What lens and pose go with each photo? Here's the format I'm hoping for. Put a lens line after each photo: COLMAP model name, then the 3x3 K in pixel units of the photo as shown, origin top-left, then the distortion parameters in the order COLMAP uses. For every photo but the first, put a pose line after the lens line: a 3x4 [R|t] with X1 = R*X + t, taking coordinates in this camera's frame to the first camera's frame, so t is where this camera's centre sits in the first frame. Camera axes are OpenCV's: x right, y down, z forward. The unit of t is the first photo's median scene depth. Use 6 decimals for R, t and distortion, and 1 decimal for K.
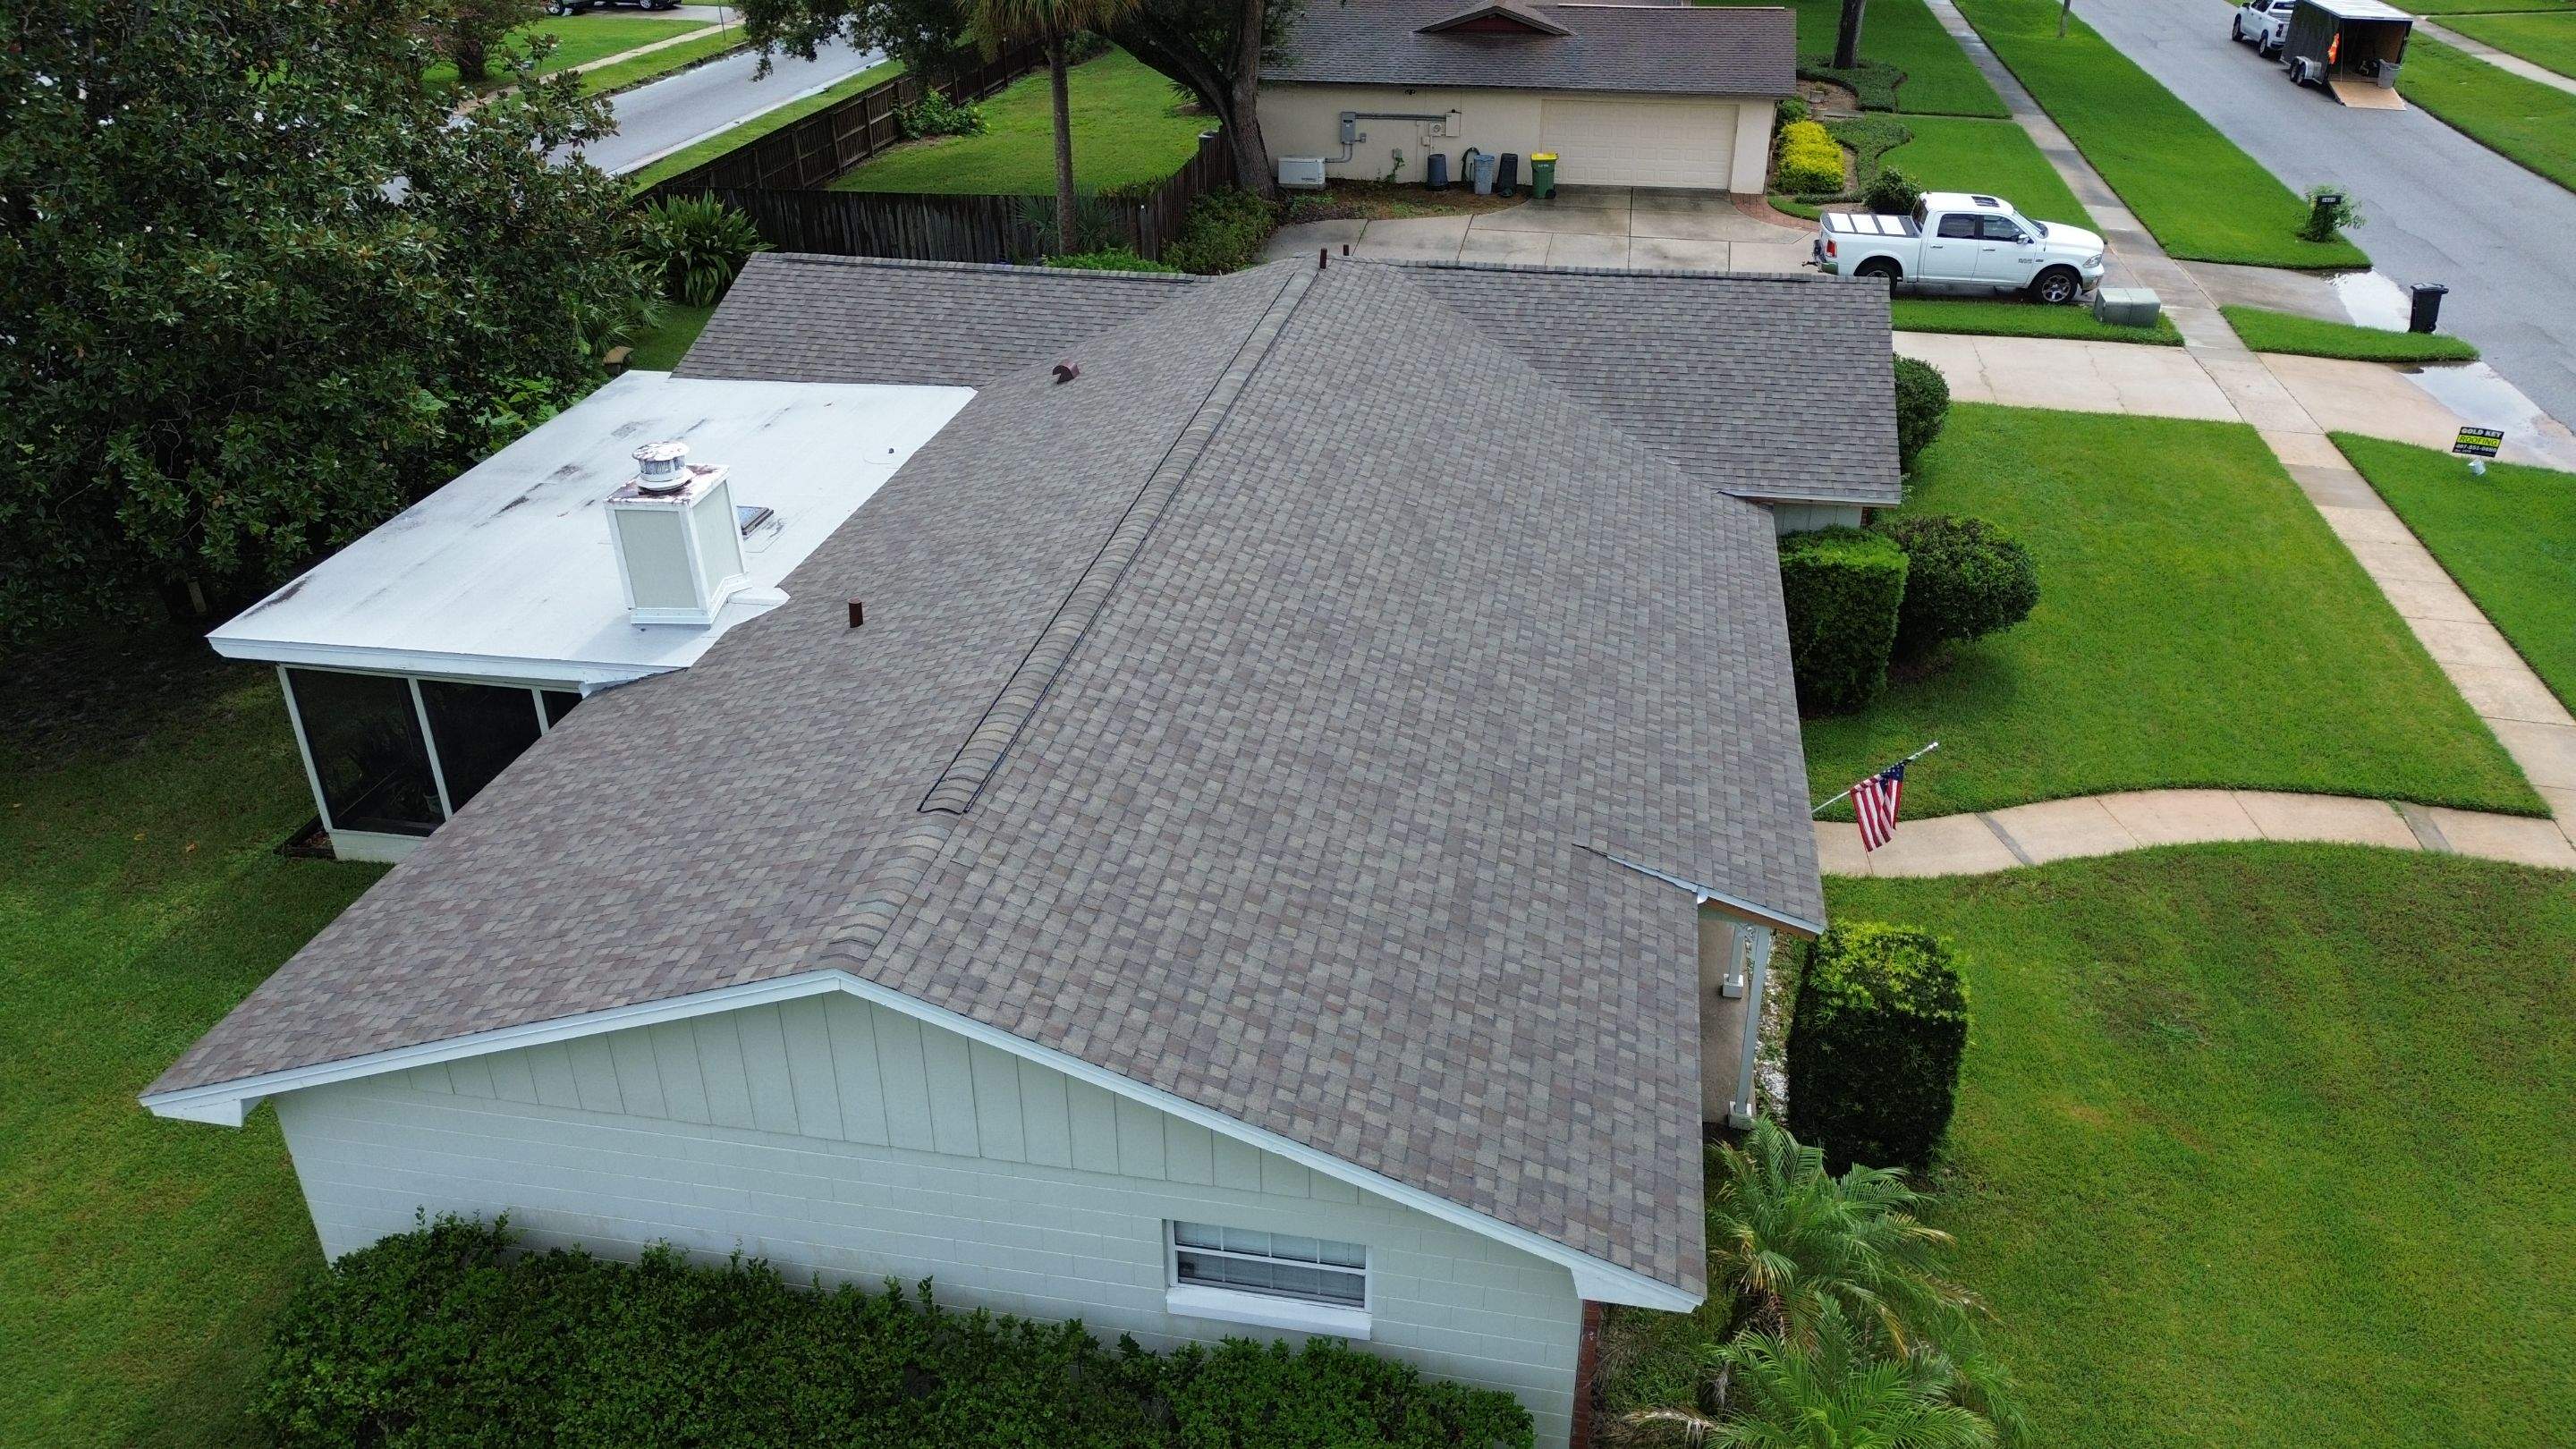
lens RADIAL K [[1829.1, 0, 1293.3], [0, 1829.1, 714.6], [0, 0, 1]] dist [0.068176, -0.065935]
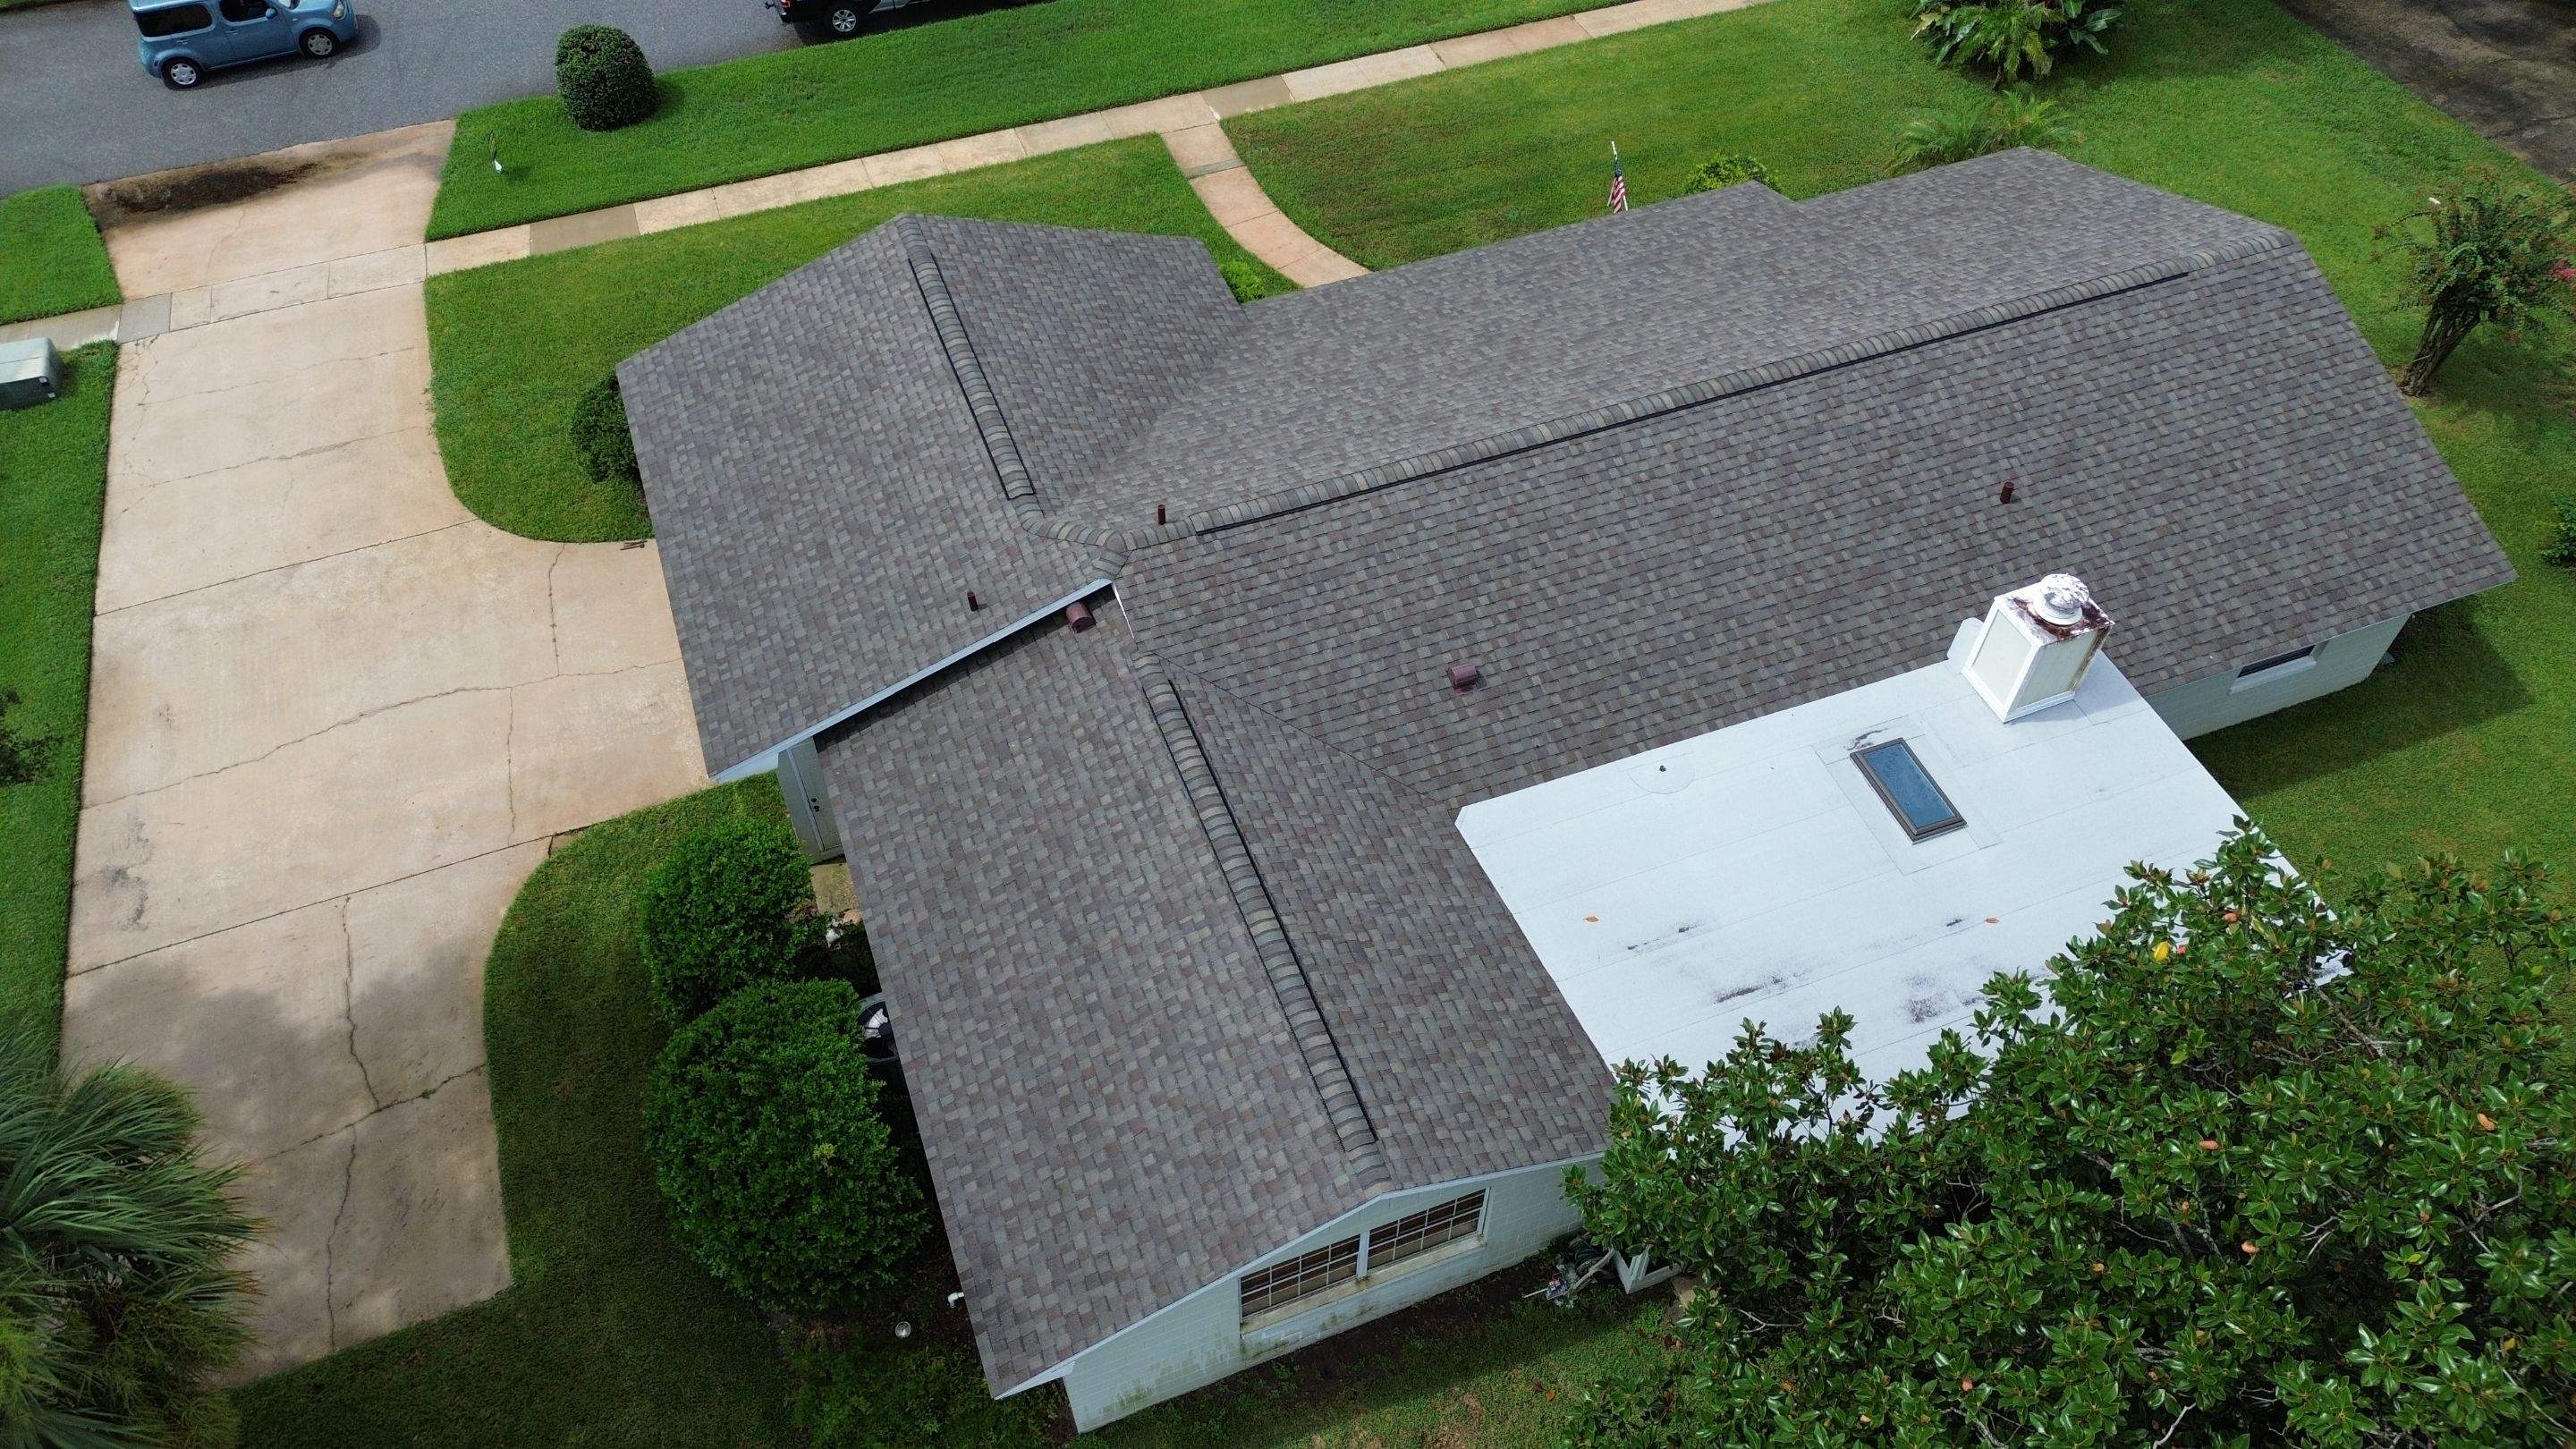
lens RADIAL K [[1829.1, 0, 1295.3], [0, 1829.1, 713.0], [0, 0, 1]] dist [0.068176, -0.065935]
pose [[-0.522005, -0.644978, 0.558134, -0.662654], [0.406597, 0.387061, 0.827564, -1.065810], [-0.749793, 0.658929, 0.060198, 1.131882]]
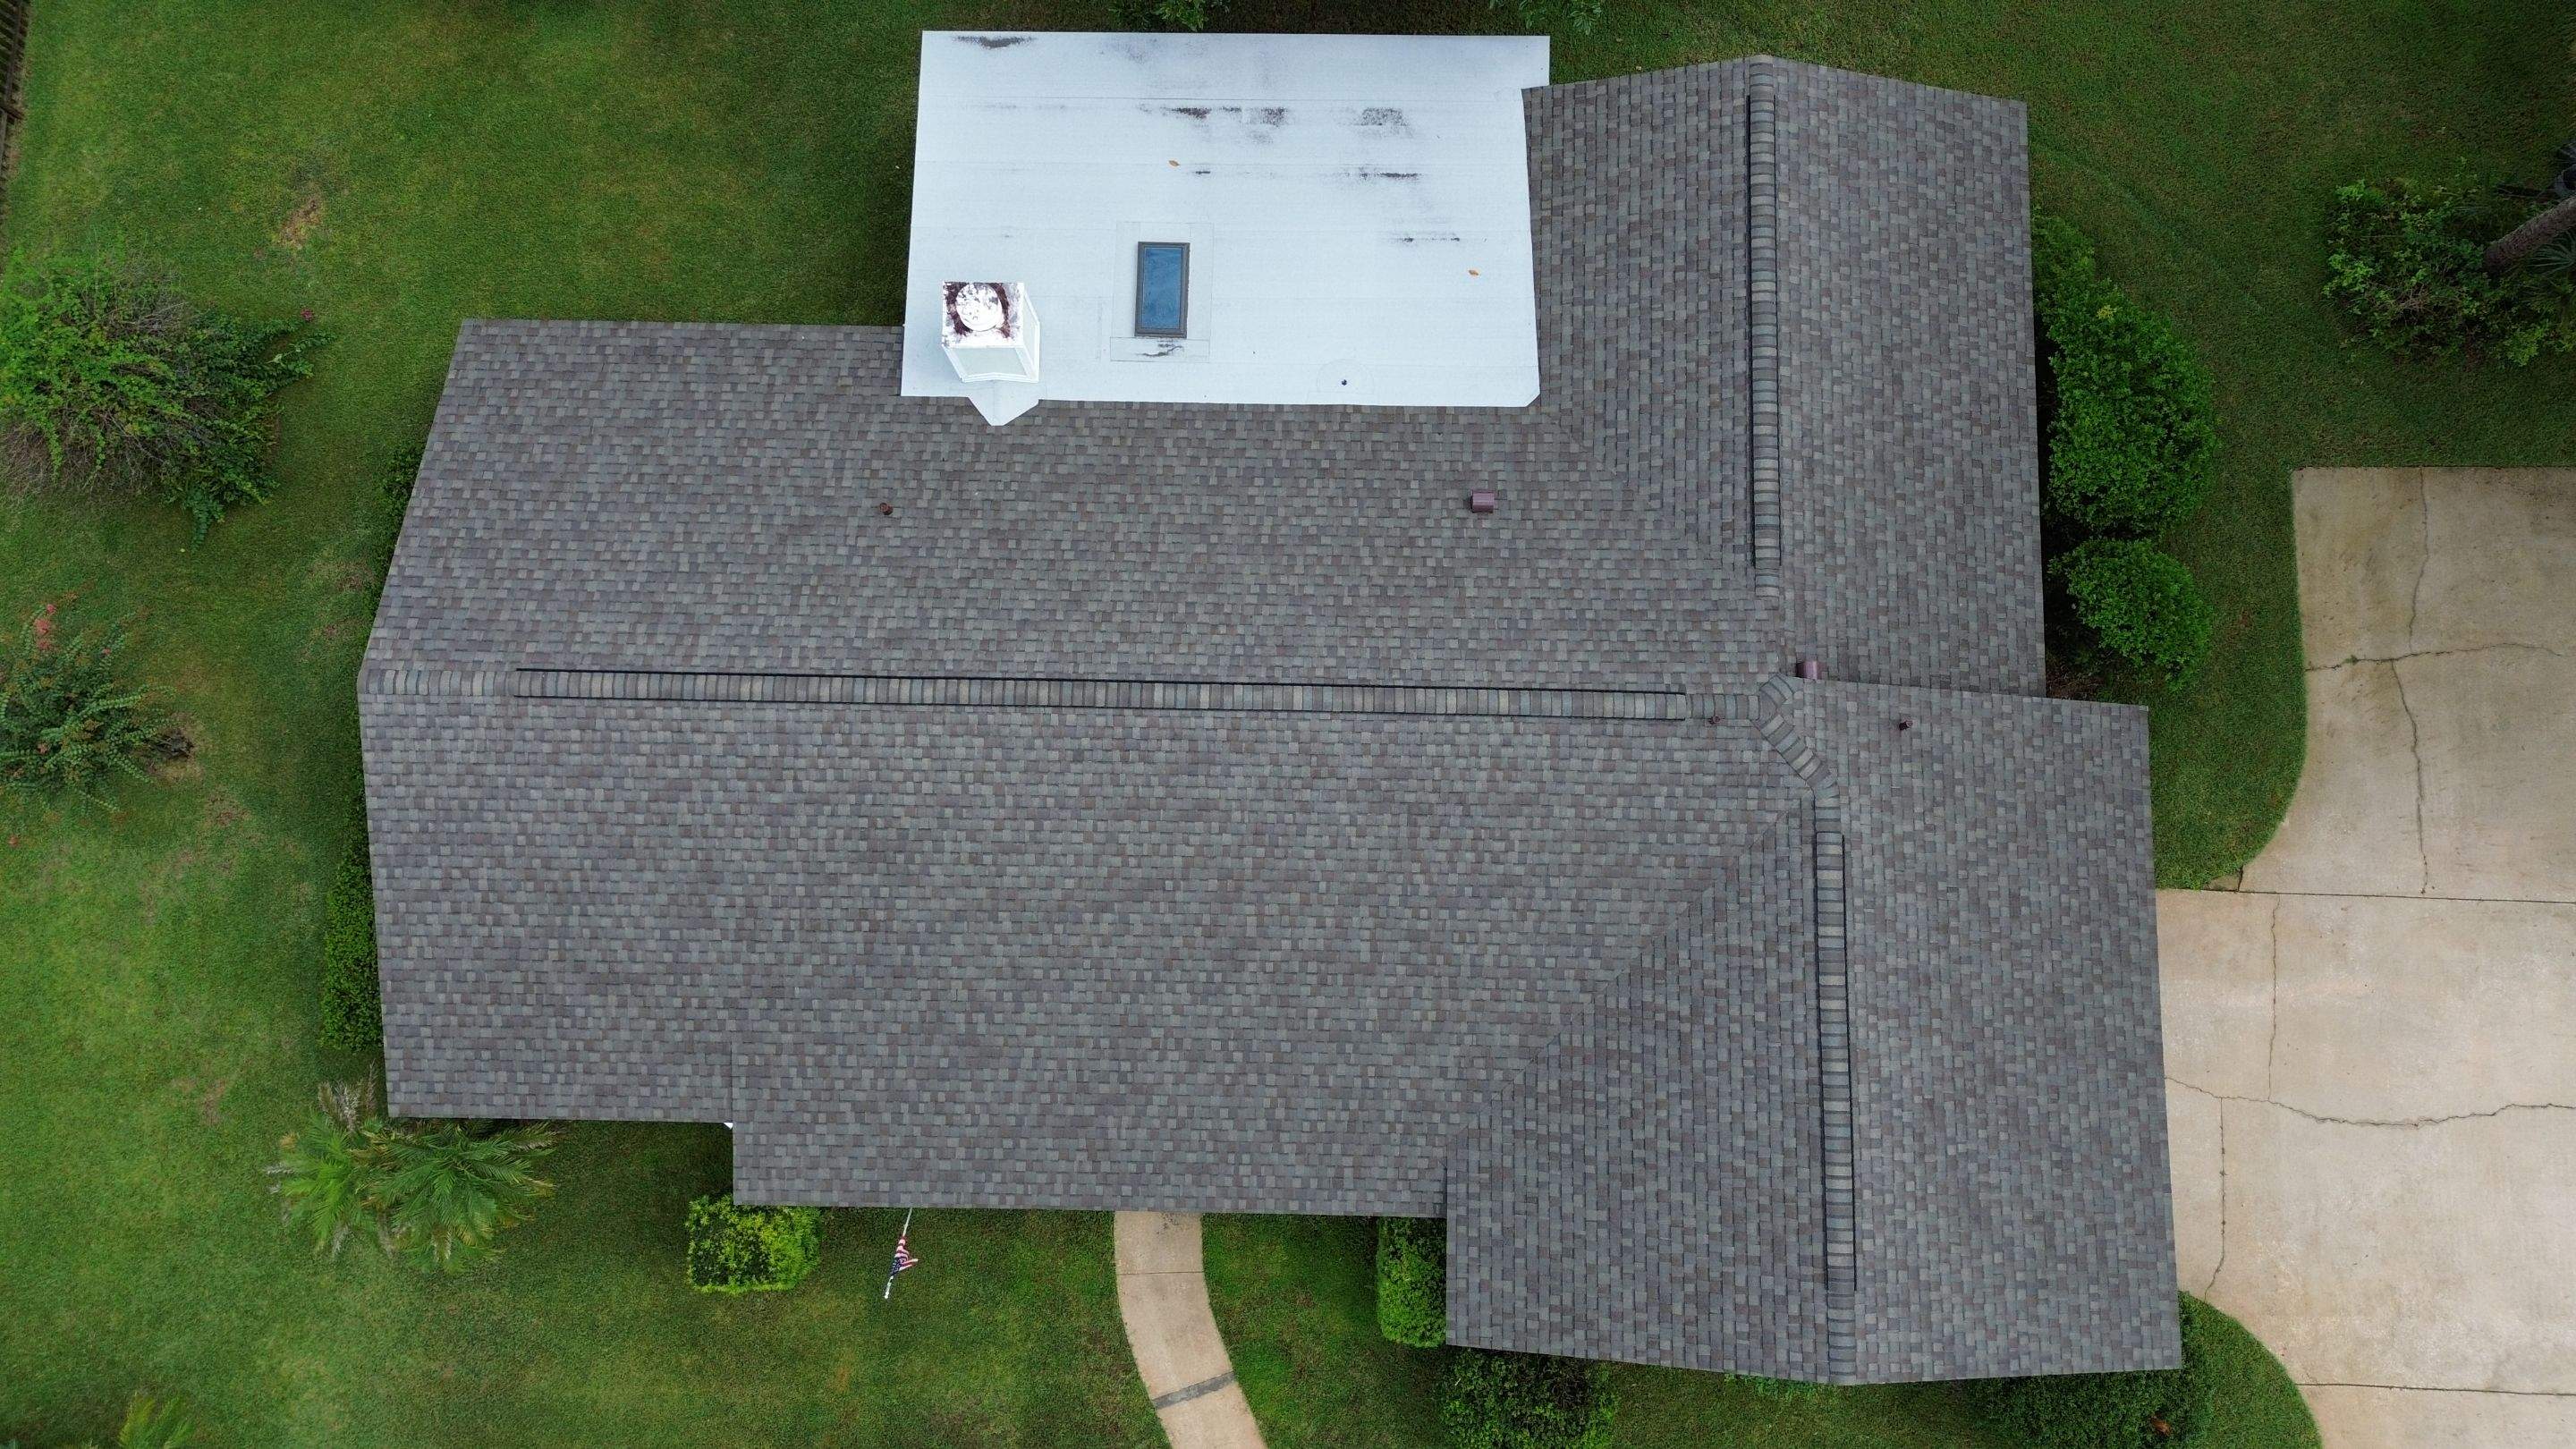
lens RADIAL K [[1829.1, 0, 1275.2], [0, 1829.1, 722.0], [0, 0, 1]] dist [0.068176, -0.065935]
pose [[0.160101, 0.976361, -0.145211, 0.130250], [-0.449187, 0.203057, 0.870057, -1.075006], [0.878976, -0.074070, 0.471078, 0.476296]]
